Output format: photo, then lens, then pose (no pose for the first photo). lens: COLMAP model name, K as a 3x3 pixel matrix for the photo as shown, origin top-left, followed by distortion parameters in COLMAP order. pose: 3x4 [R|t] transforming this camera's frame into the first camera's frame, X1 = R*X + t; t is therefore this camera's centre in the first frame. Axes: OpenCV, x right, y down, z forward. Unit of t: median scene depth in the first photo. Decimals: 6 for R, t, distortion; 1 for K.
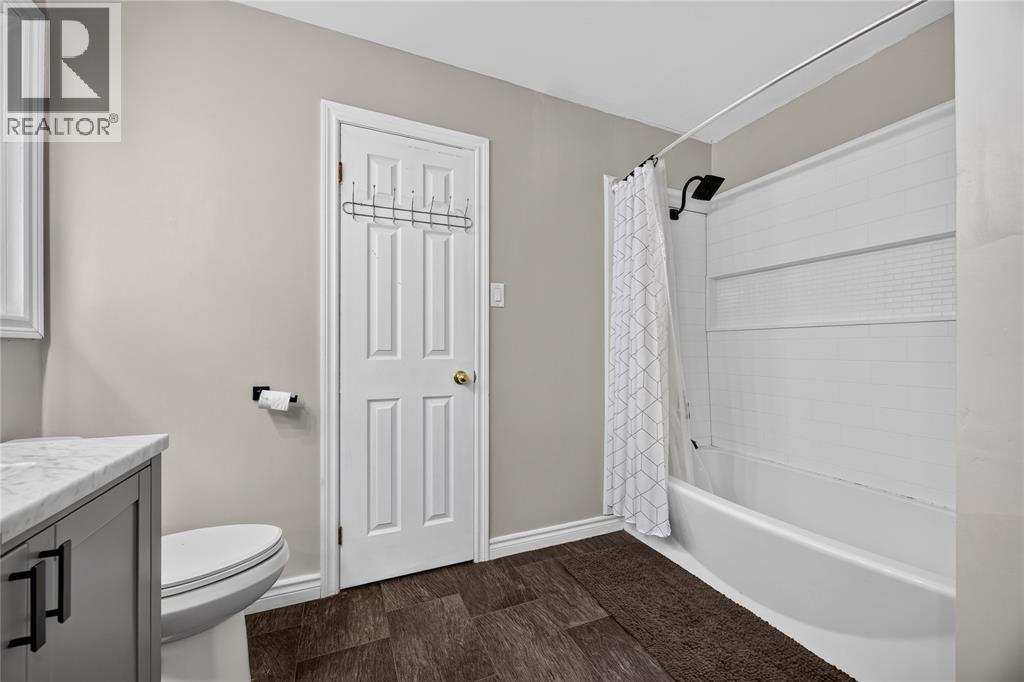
lens RADIAL K [[389.1, 0, 509.3], [0, 389.1, 350.8], [0, 0, 1]] dist [-0.001599, 0.000639]
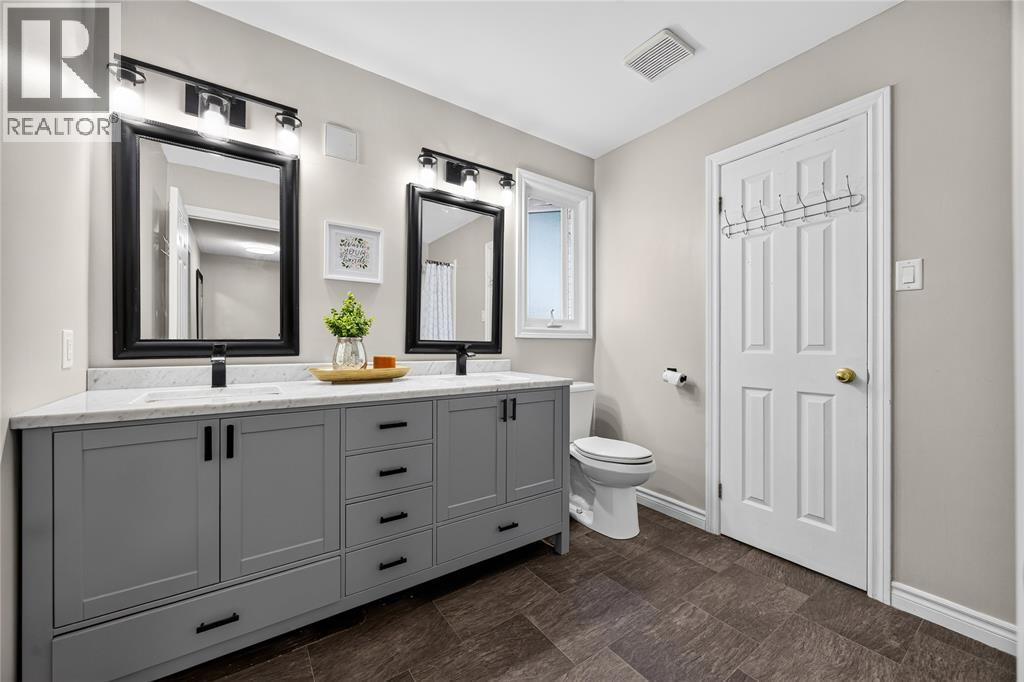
lens RADIAL K [[389.1, 0, 505.3], [0, 389.1, 341.0], [0, 0, 1]] dist [-0.001599, 0.000639]
pose [[0.189328, -0.002430, -0.981911, 0.644219], [-0.001450, 0.999995, -0.002754, -0.008567], [0.981913, 0.001946, 0.189323, 0.065736]]
